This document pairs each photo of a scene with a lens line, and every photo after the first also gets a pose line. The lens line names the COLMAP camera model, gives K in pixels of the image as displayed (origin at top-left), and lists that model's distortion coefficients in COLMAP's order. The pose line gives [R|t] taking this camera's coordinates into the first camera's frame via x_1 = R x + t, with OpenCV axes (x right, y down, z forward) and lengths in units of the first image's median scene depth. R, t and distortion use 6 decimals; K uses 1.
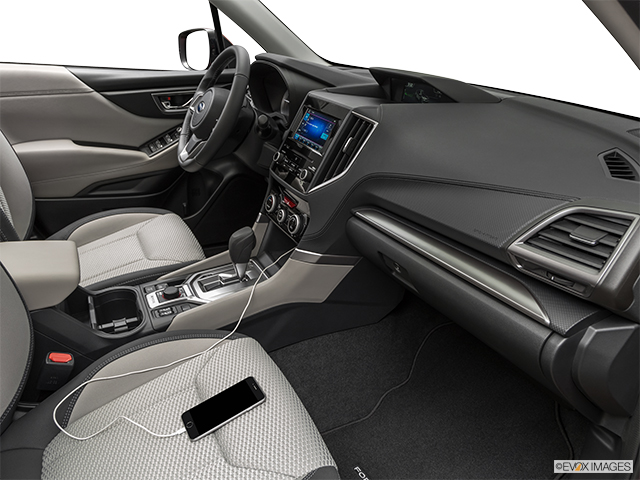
lens RADIAL K [[471.7, 0, 320.0], [0, 471.7, 240.0], [0, 0, 1]] dist [-0.002622, -0.001360]
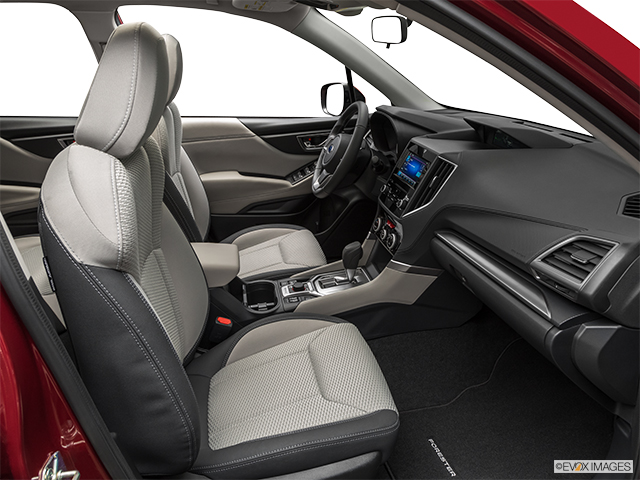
lens RADIAL K [[471.7, 0, 320.0], [0, 471.7, 240.0], [0, 0, 1]] dist [-0.002622, -0.001360]
pose [[0.956877, 0.050624, -0.286047, 0.120915], [-0.063714, 0.997295, -0.036636, 0.021952], [0.283418, 0.053282, 0.957515, -0.280979]]
